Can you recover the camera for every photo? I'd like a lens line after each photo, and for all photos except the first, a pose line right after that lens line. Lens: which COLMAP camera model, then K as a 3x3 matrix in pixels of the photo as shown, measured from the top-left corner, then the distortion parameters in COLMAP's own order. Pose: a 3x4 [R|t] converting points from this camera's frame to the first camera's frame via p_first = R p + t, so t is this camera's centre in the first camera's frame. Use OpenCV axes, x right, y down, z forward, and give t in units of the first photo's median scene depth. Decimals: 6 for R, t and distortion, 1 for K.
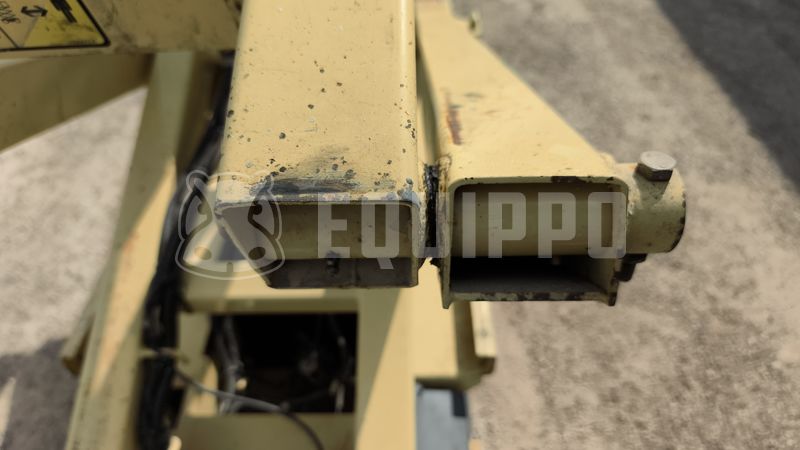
lens RADIAL K [[570.0, 0, 394.9], [0, 570.0, 233.4], [0, 0, 1]] dist [0.009836, -0.024315]
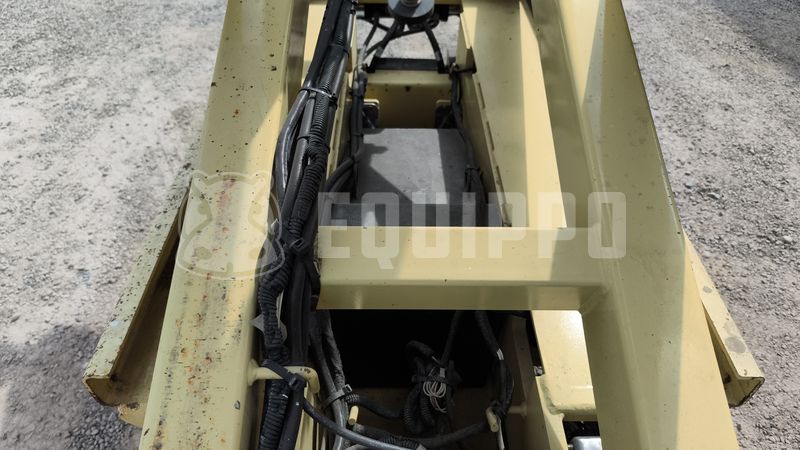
lens RADIAL K [[570.0, 0, 401.1], [0, 570.0, 218.6], [0, 0, 1]] dist [0.009836, -0.024315]
pose [[0.997936, 0.024975, 0.059156, -0.132115], [-0.022530, 0.998879, -0.041637, 0.023547], [-0.060130, 0.040218, 0.997380, 0.138071]]
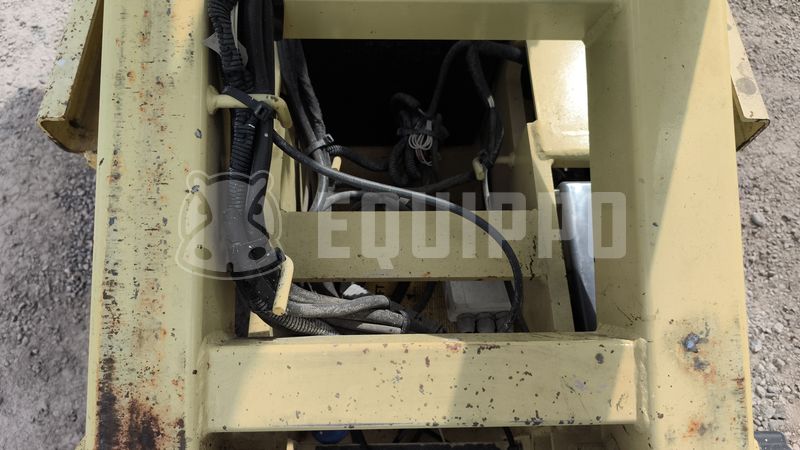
lens RADIAL K [[570.0, 0, 403.4], [0, 570.0, 222.3], [0, 0, 1]] dist [0.009836, -0.024315]
pose [[0.996755, -0.002495, 0.080462, -0.123801], [-0.024201, 0.943996, 0.329067, 0.054189], [-0.076777, -0.329947, 0.940872, 0.165248]]
